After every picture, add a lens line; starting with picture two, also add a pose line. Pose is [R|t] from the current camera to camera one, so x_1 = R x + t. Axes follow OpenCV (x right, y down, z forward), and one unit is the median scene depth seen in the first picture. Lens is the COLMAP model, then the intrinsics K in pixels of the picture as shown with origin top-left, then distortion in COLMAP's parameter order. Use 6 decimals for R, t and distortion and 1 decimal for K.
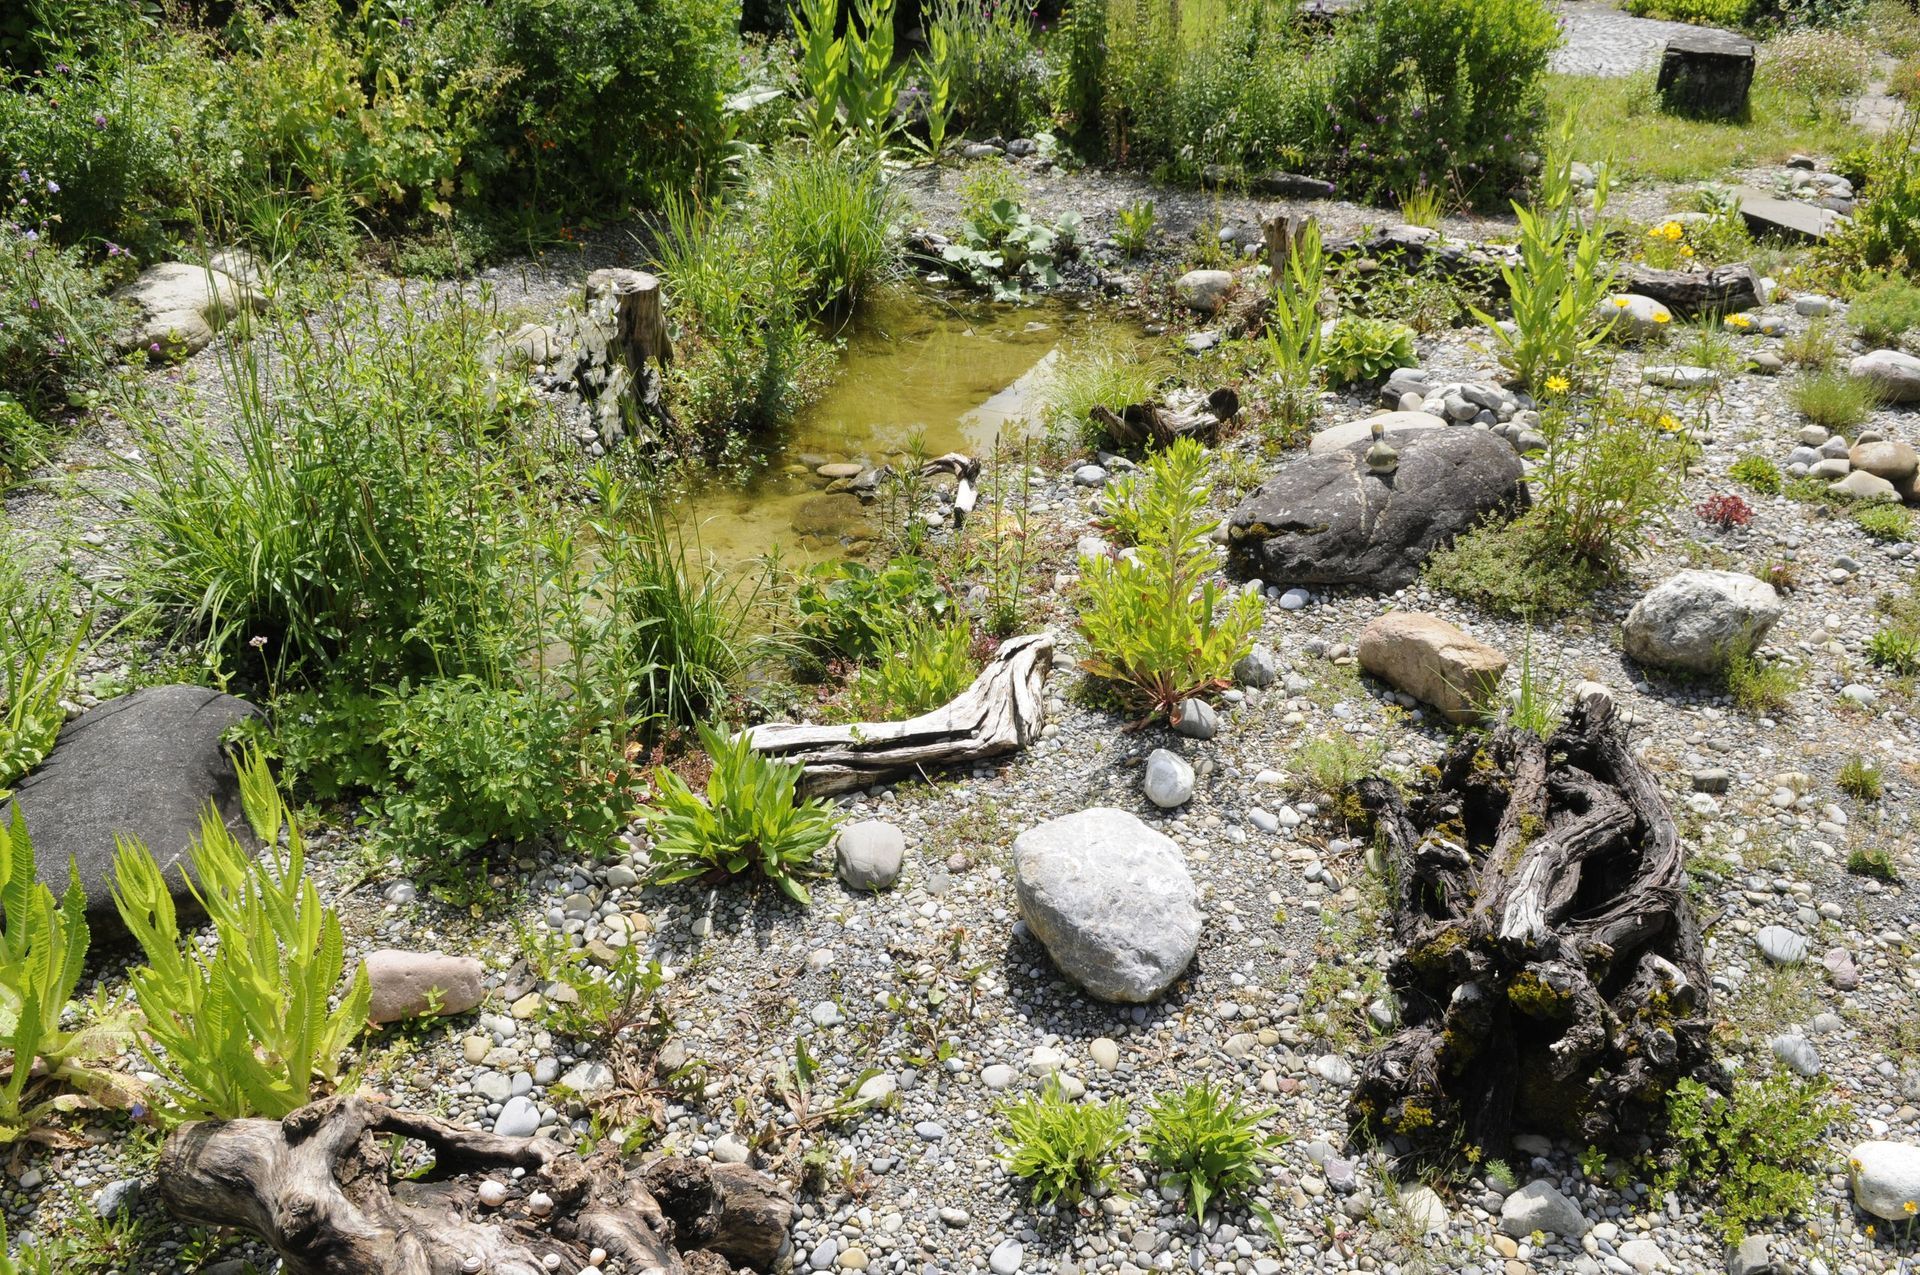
lens RADIAL K [[1456.1, 0, 972.2], [0, 1456.1, 638.1], [0, 0, 1]] dist [-0.041009, -0.004810]
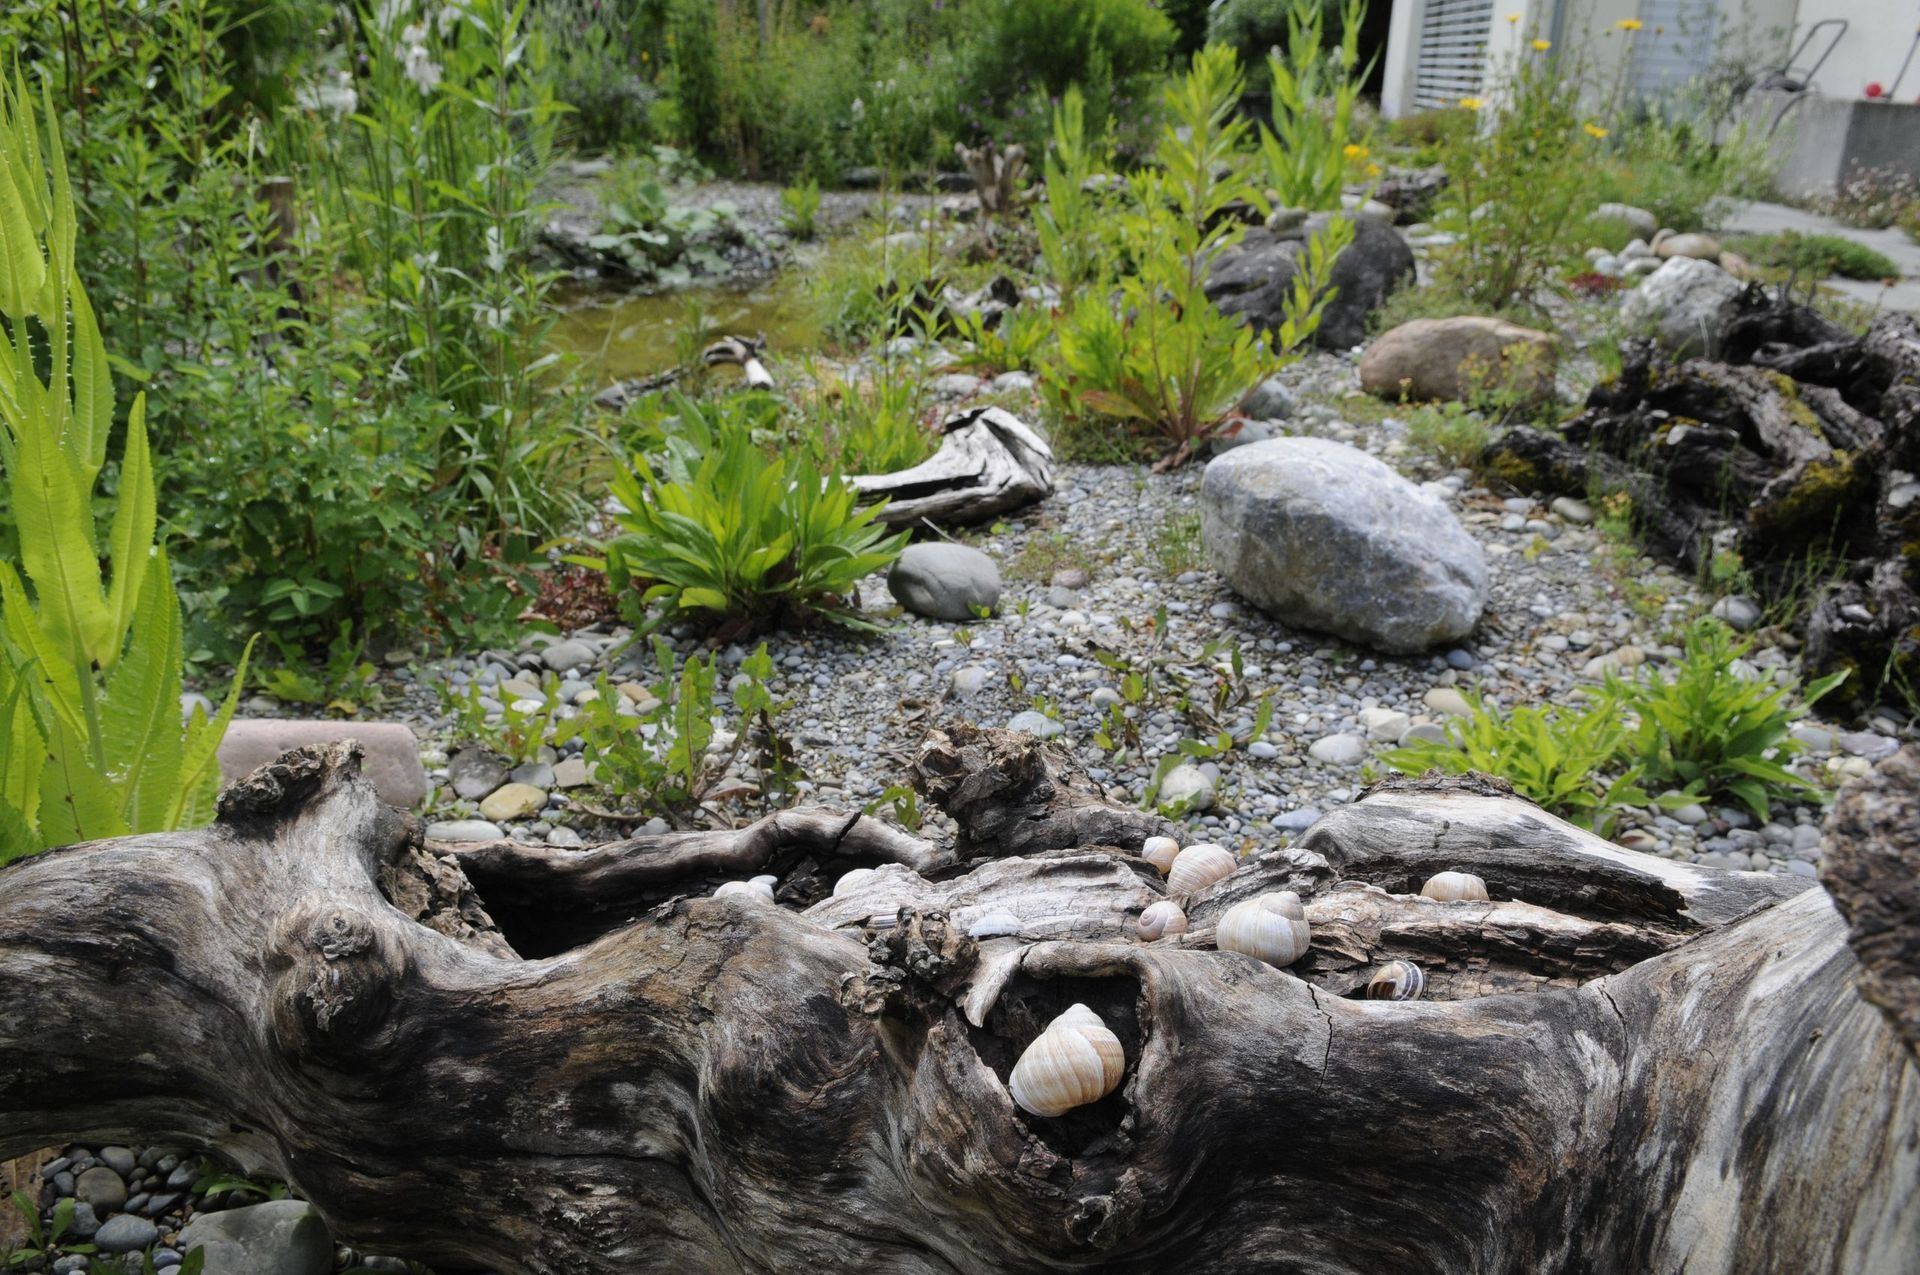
lens RADIAL K [[1456.1, 0, 972.2], [0, 1456.1, 638.1], [0, 0, 1]] dist [-0.041009, -0.004810]
pose [[0.935699, -0.119872, 0.331811, -0.299591], [0.169312, 0.977700, -0.124246, 0.274656], [-0.309518, 0.172437, 0.935128, 0.404857]]
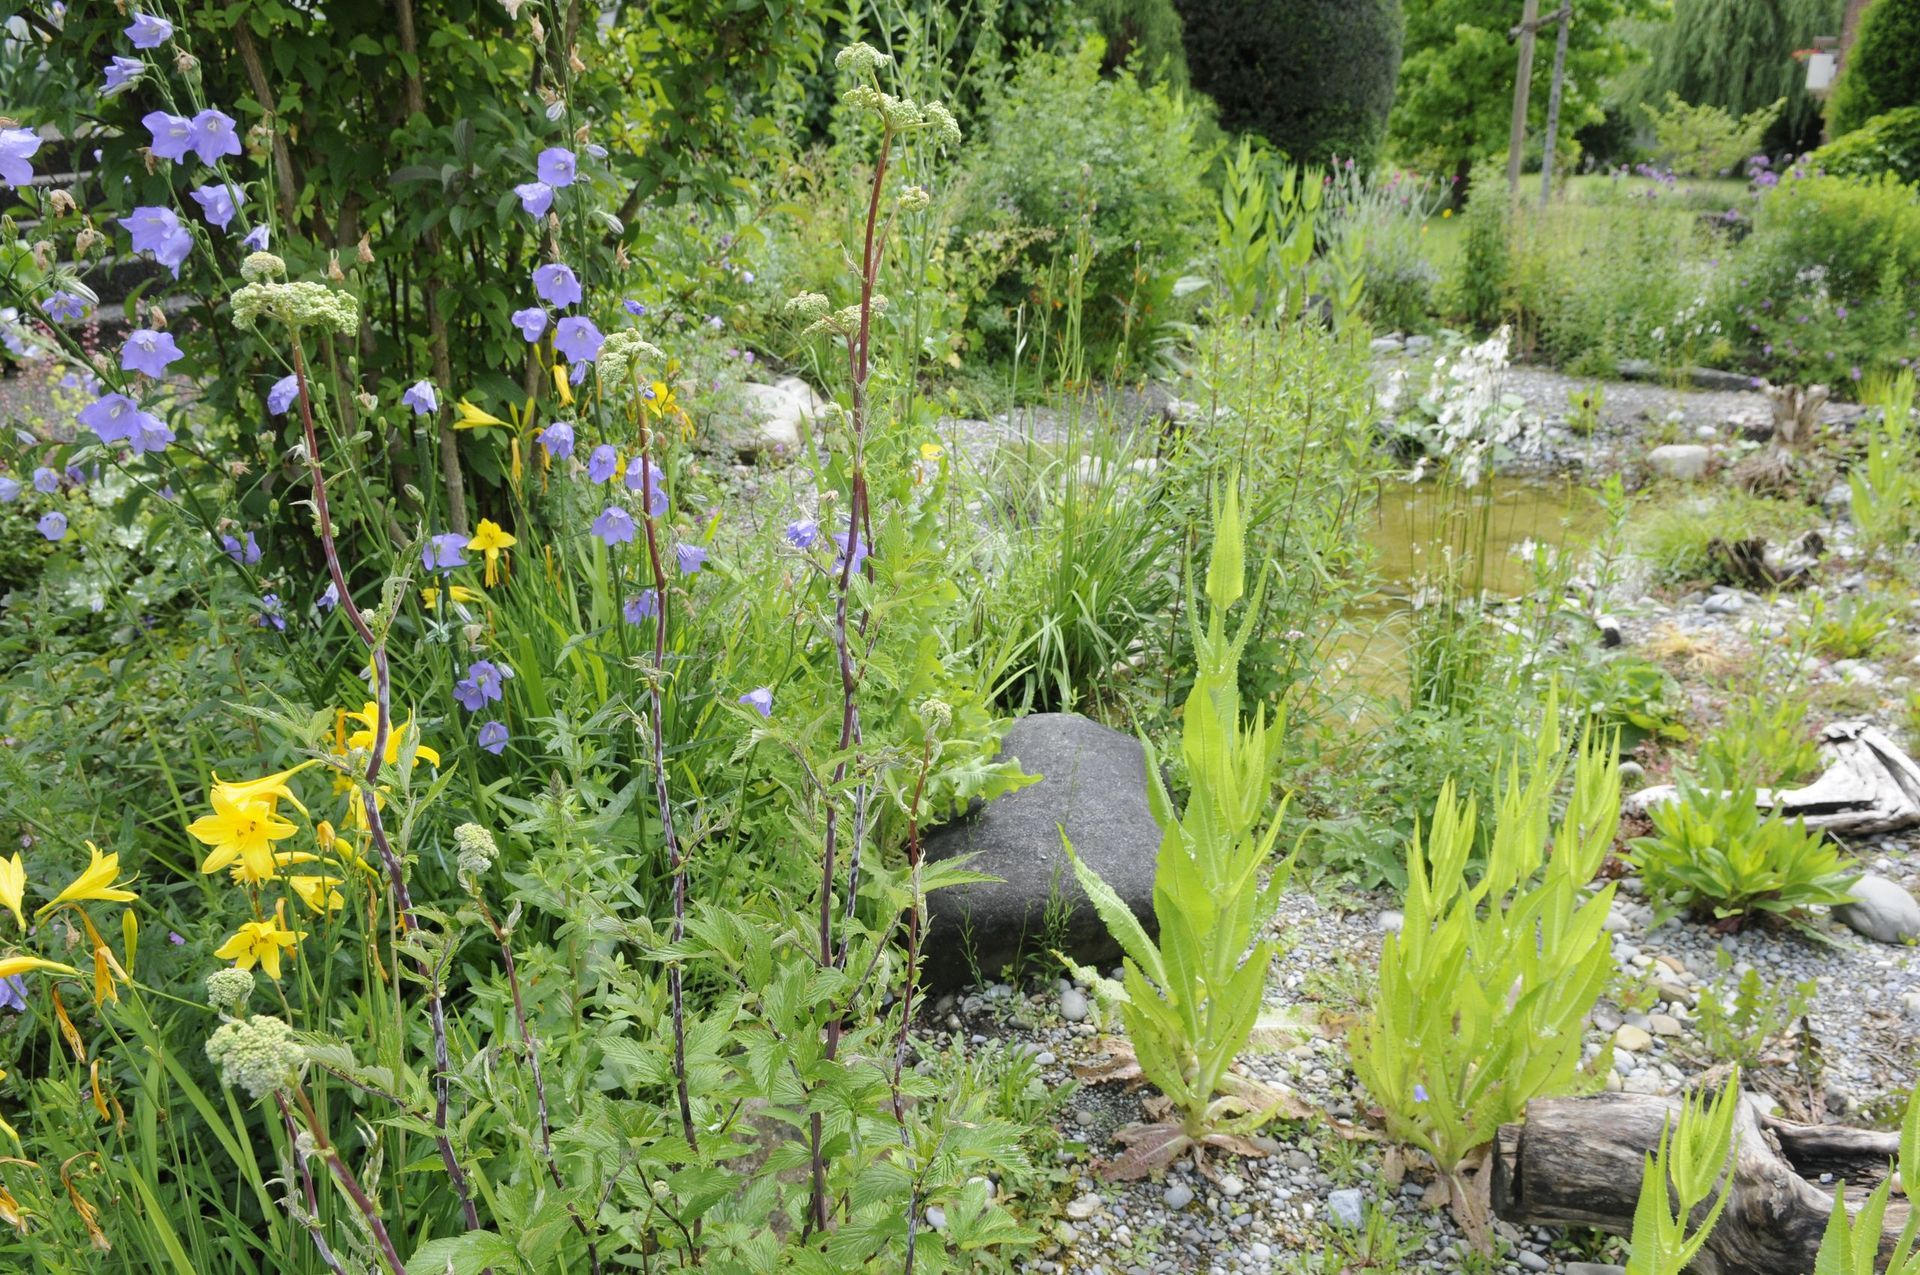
lens RADIAL K [[1428.5, 0, 960.7], [0, 1428.5, 600.7], [0, 0, 1]] dist [-0.001272, -0.058106]
pose [[0.997380, 0.033100, -0.064330, -0.635828], [-0.045400, 0.978679, -0.200313, 0.173717], [0.056328, 0.202709, 0.977618, 0.056269]]
